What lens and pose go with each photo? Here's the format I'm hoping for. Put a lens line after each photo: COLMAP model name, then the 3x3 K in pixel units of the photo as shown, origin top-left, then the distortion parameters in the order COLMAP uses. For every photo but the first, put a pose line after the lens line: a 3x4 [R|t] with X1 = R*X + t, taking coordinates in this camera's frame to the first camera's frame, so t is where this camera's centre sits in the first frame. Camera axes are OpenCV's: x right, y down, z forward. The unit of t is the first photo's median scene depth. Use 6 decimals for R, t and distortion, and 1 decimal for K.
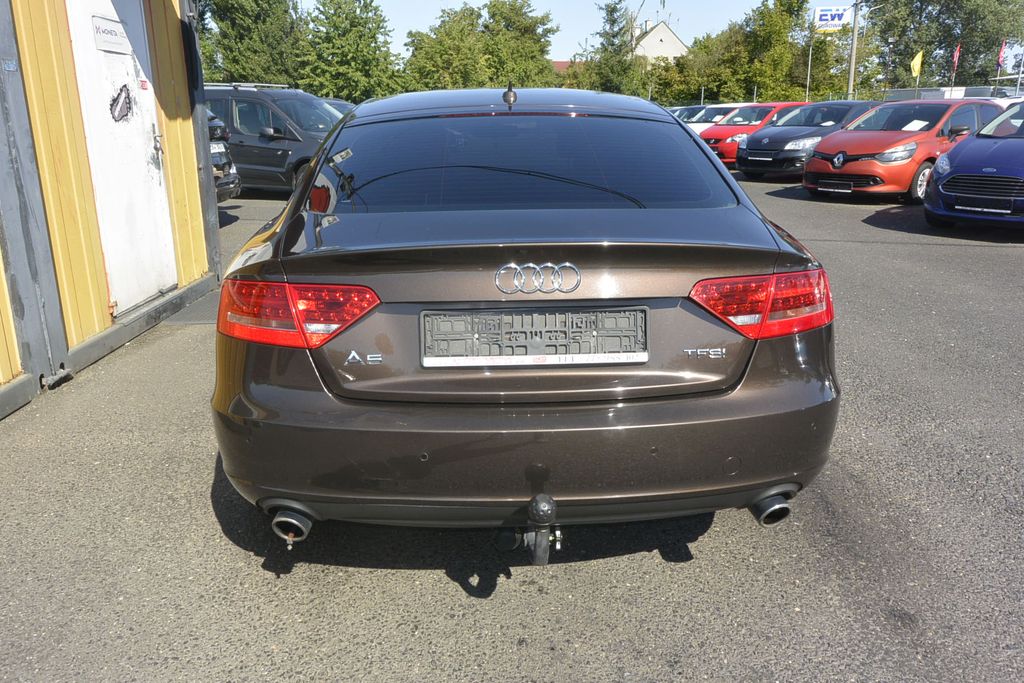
lens RADIAL K [[783.9, 0, 508.4], [0, 783.9, 335.3], [0, 0, 1]] dist [-0.000469, 0.001968]
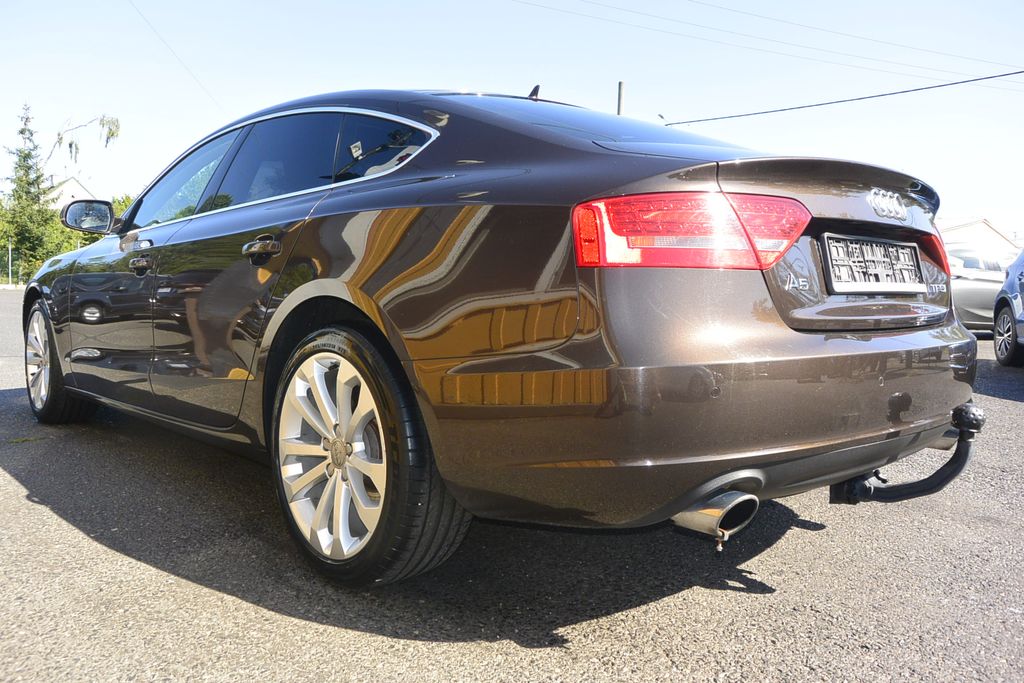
lens RADIAL K [[783.9, 0, 493.9], [0, 783.9, 334.4], [0, 0, 1]] dist [-0.000469, 0.001968]
pose [[0.752056, -0.017922, 0.658855, -0.056225], [0.158224, 0.975308, -0.154076, 0.009210], [-0.639825, 0.220121, 0.736322, 0.032778]]
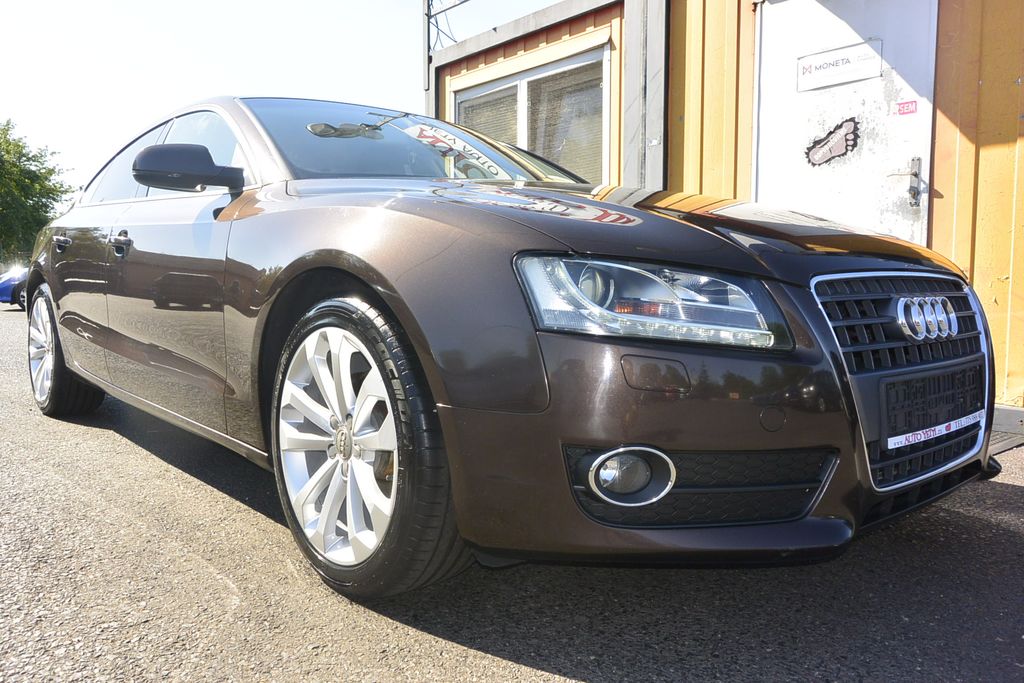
lens RADIAL K [[783.9, 0, 508.5], [0, 783.9, 338.0], [0, 0, 1]] dist [-0.000469, 0.001968]
pose [[-0.777202, 0.032109, -0.628431, 0.045658], [-0.182418, 0.944314, 0.273852, -0.037849], [0.602229, 0.327476, -0.728066, 0.211163]]
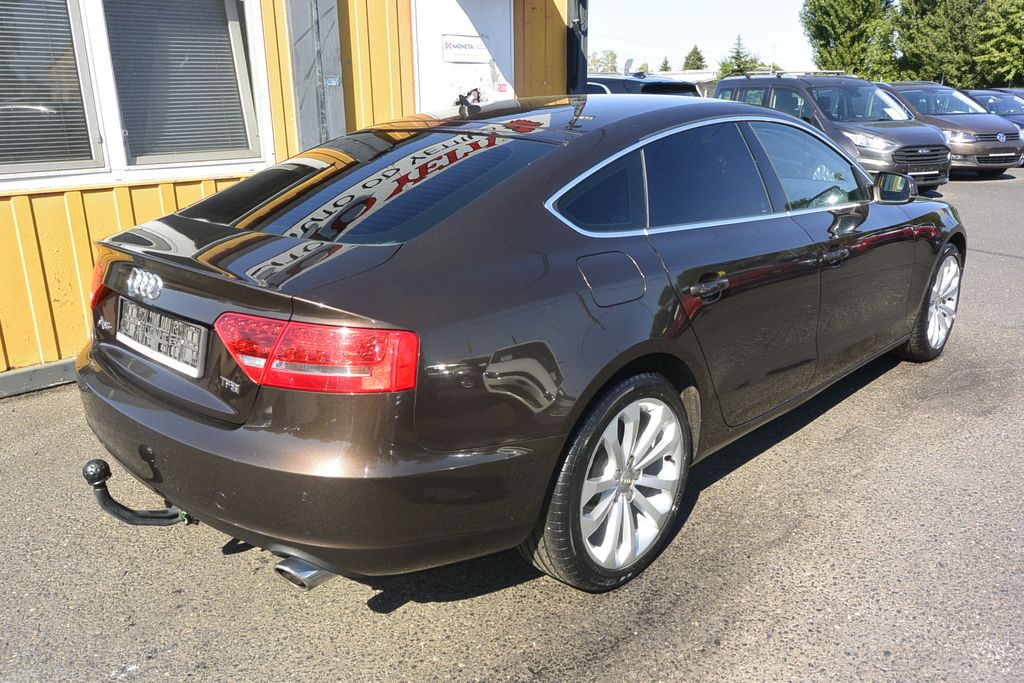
lens RADIAL K [[783.9, 0, 518.8], [0, 783.9, 337.6], [0, 0, 1]] dist [-0.000469, 0.001968]
pose [[0.693745, 0.198408, -0.692352, 0.067020], [-0.181009, 0.978483, 0.099032, -0.011272], [0.697104, 0.056619, 0.714731, 0.030442]]
